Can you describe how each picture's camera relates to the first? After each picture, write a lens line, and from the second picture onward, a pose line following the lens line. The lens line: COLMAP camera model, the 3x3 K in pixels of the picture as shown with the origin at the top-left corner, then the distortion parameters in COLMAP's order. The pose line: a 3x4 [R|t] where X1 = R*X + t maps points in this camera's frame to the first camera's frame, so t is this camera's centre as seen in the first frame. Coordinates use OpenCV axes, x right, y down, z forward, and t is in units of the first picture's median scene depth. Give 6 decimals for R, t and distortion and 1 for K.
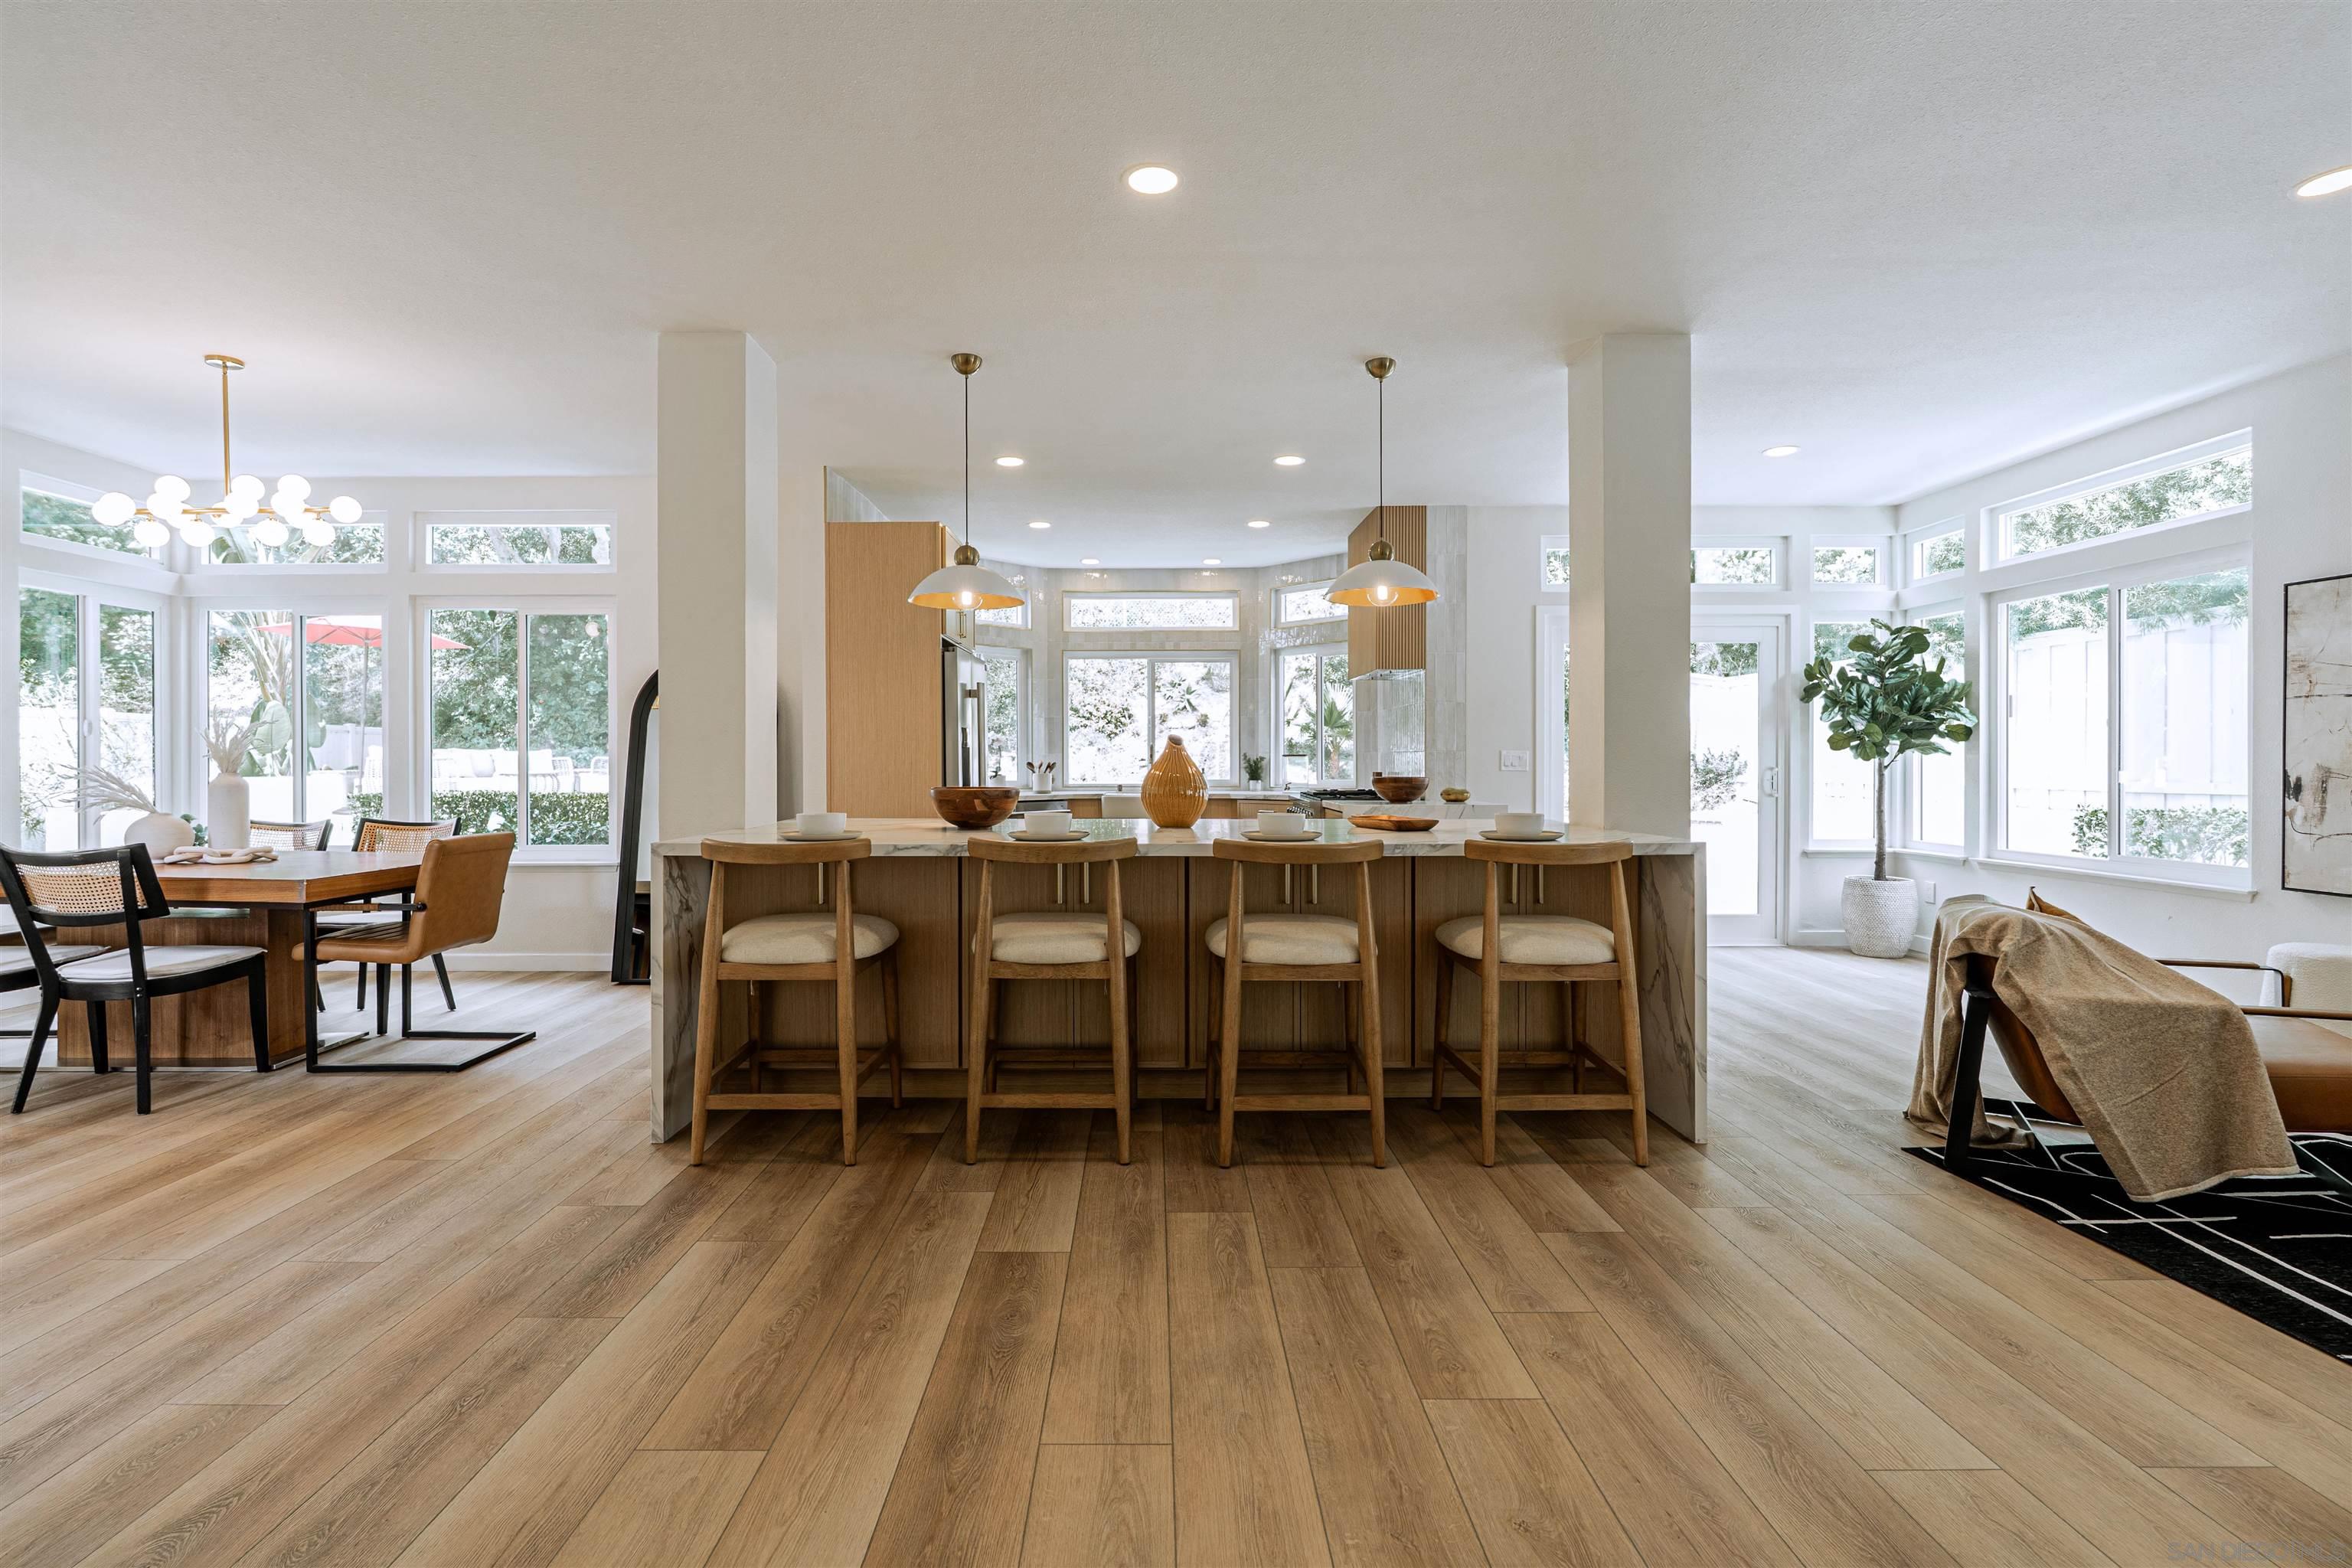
lens RADIAL K [[1064.3, 0, 1155.3], [0, 1064.3, 772.3], [0, 0, 1]] dist [-0.009581, 0.002733]
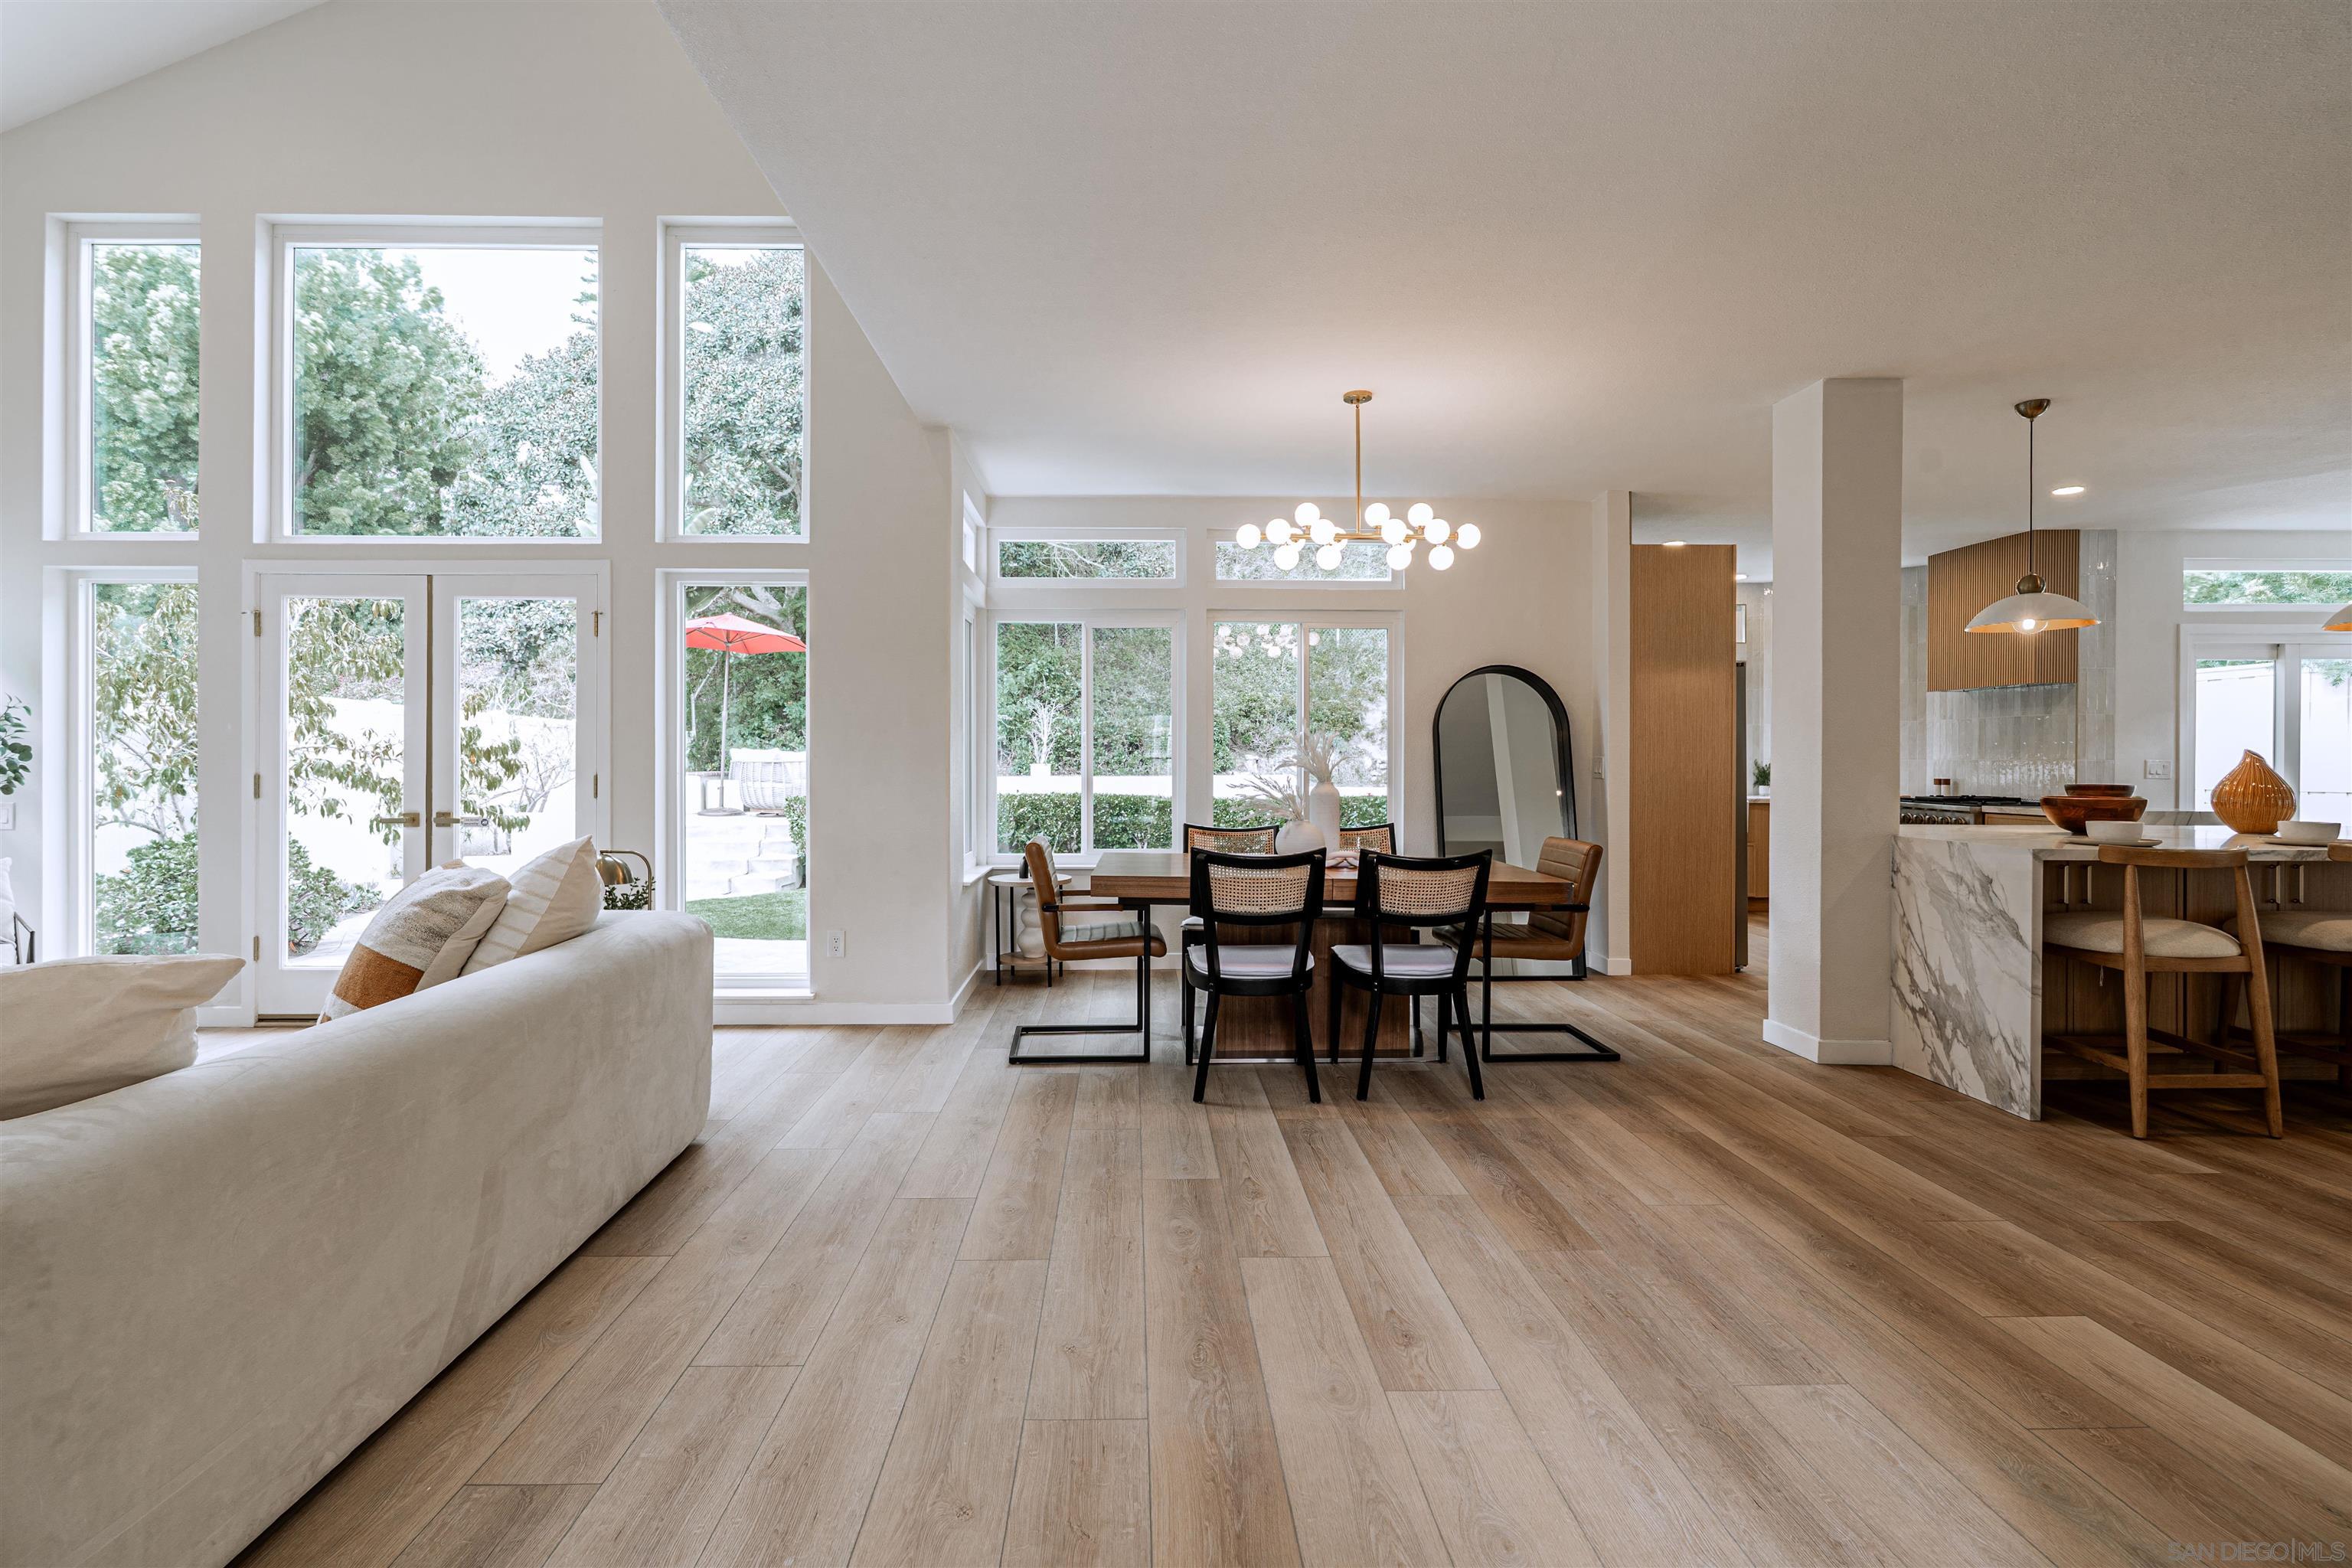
lens RADIAL K [[1064.3, 0, 1144.8], [0, 1064.3, 767.2], [0, 0, 1]] dist [-0.009581, 0.002733]
pose [[0.999847, 0.001873, 0.017383, -1.336865], [-0.001808, 0.999991, -0.003723, -0.012398], [-0.017390, 0.003691, 0.999842, -0.085250]]
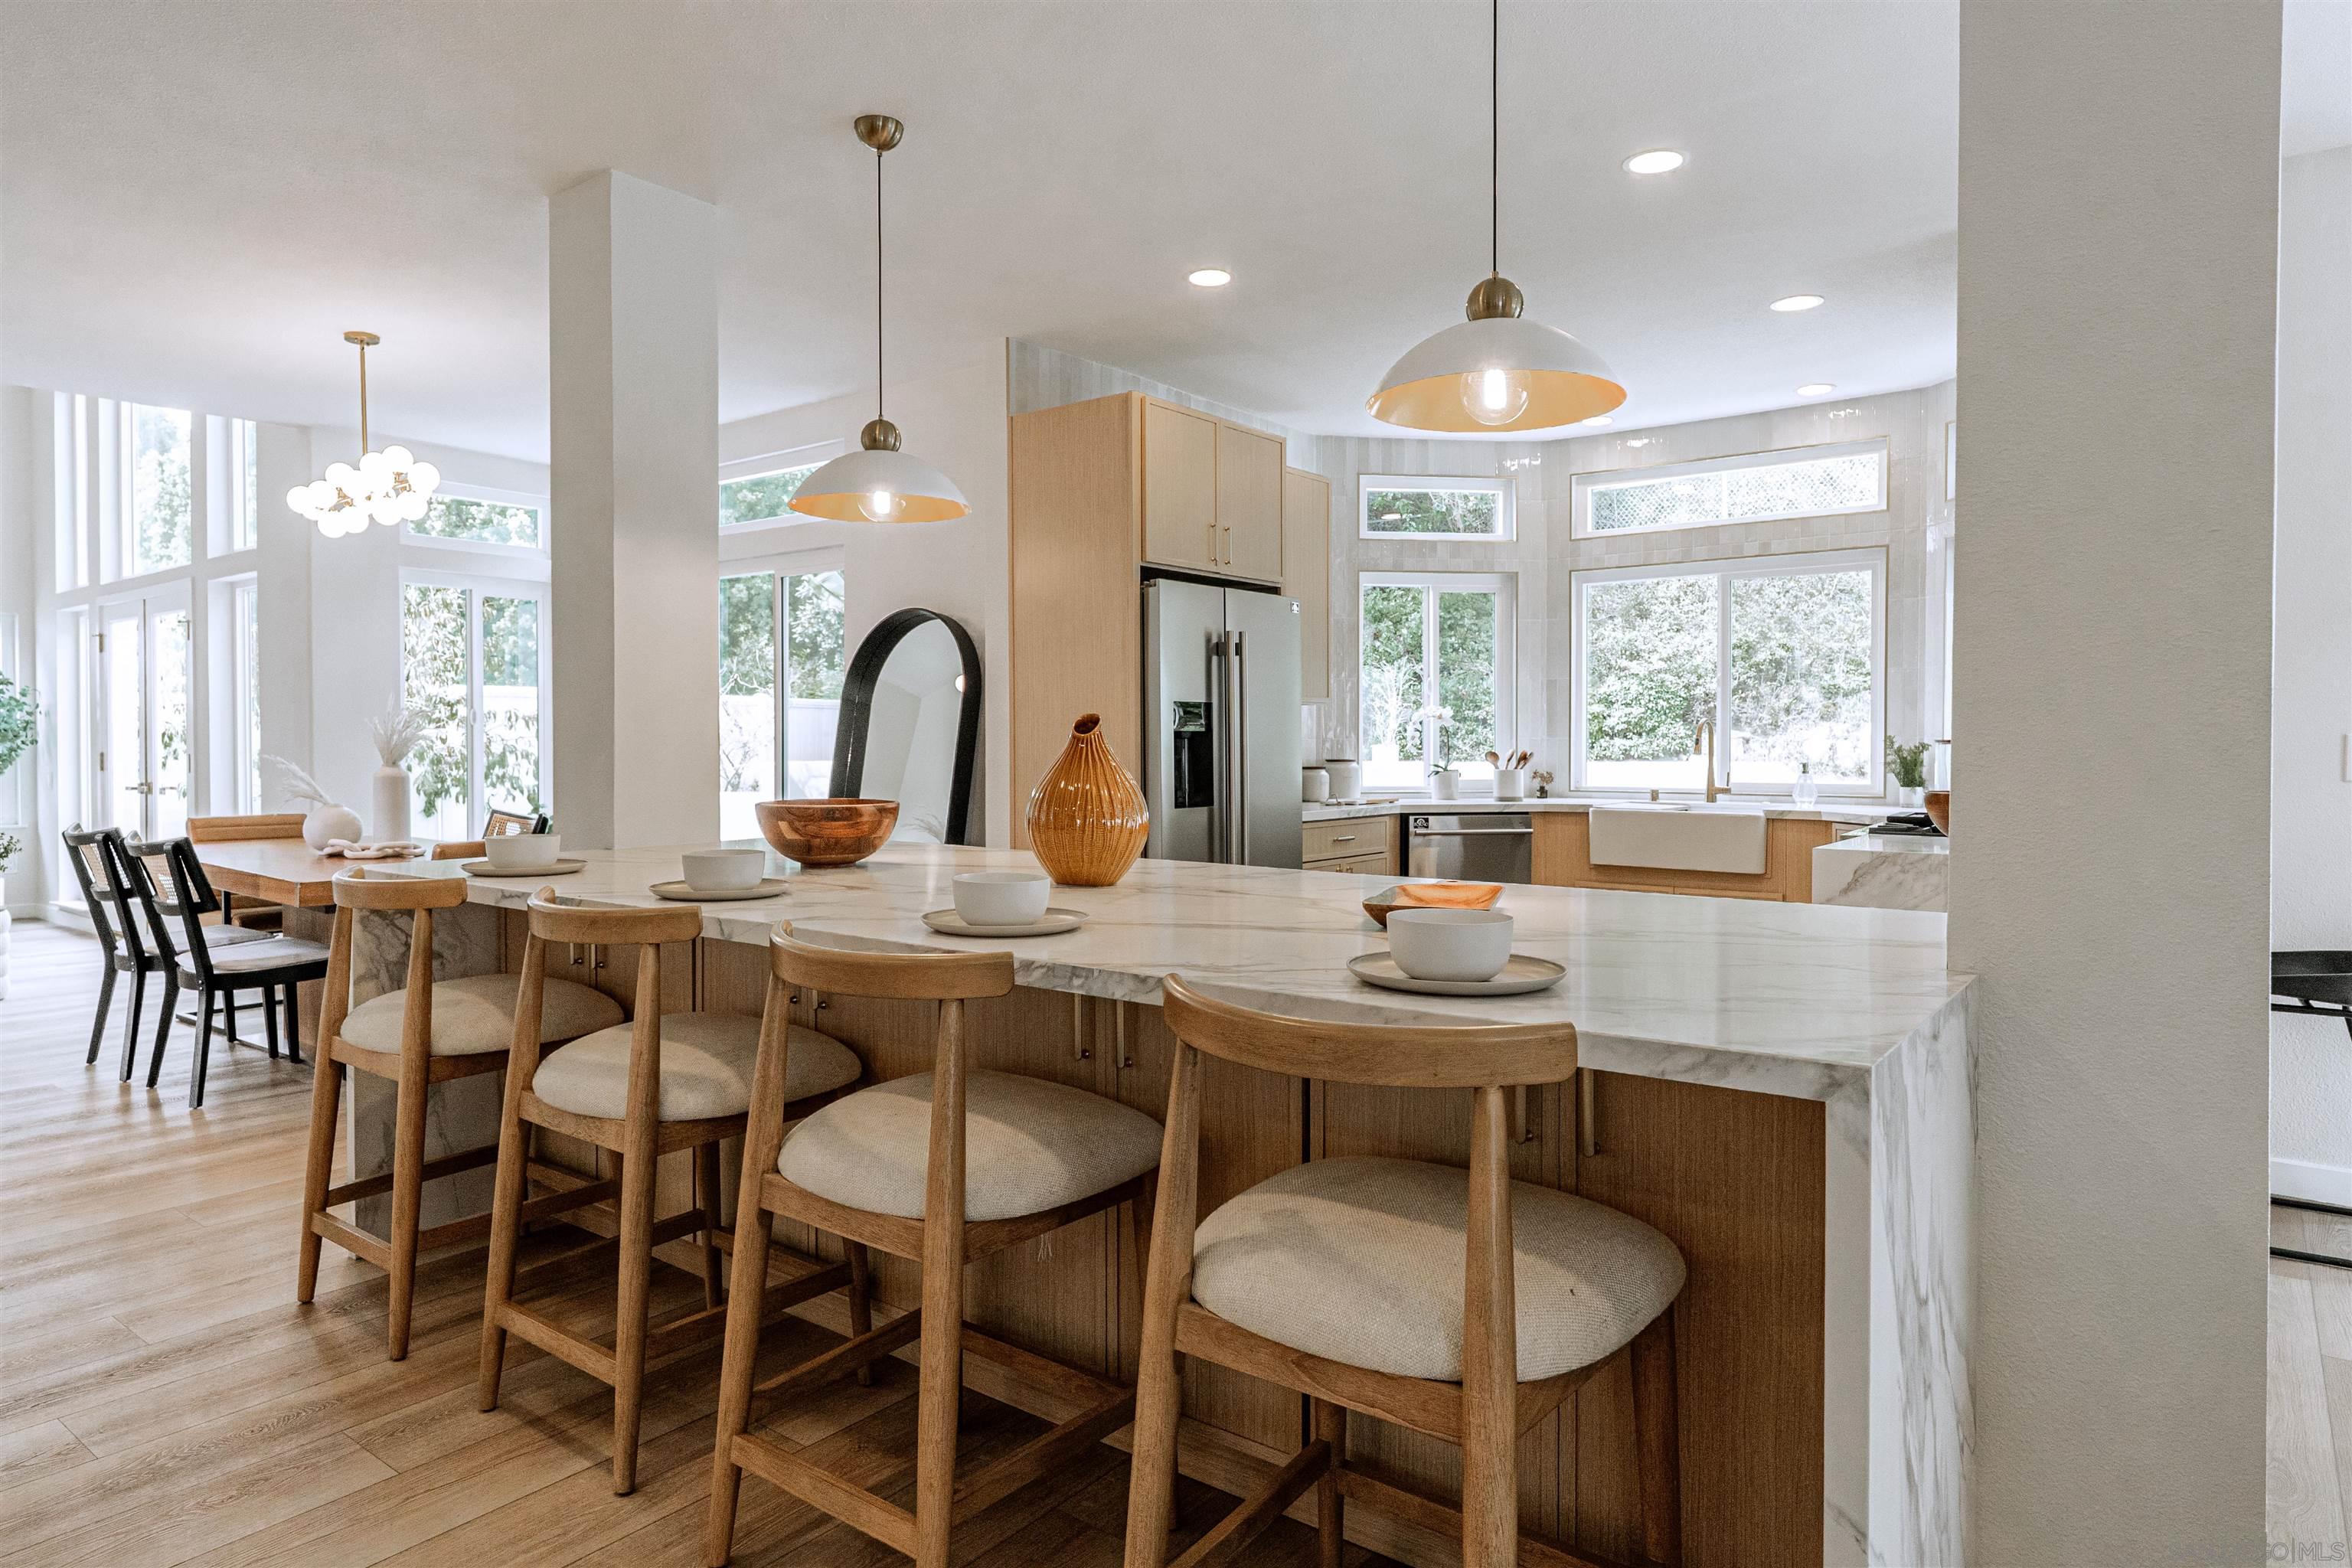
lens RADIAL K [[1400.9, 0, 1137.7], [0, 1400.9, 763.7], [0, 0, 1]] dist [-0.015499, 0.004557]
pose [[0.782807, 0.009631, -0.622190, 0.563250], [-0.006187, 0.999951, 0.007694, -0.017827], [0.622234, -0.002174, 0.782828, 0.533480]]
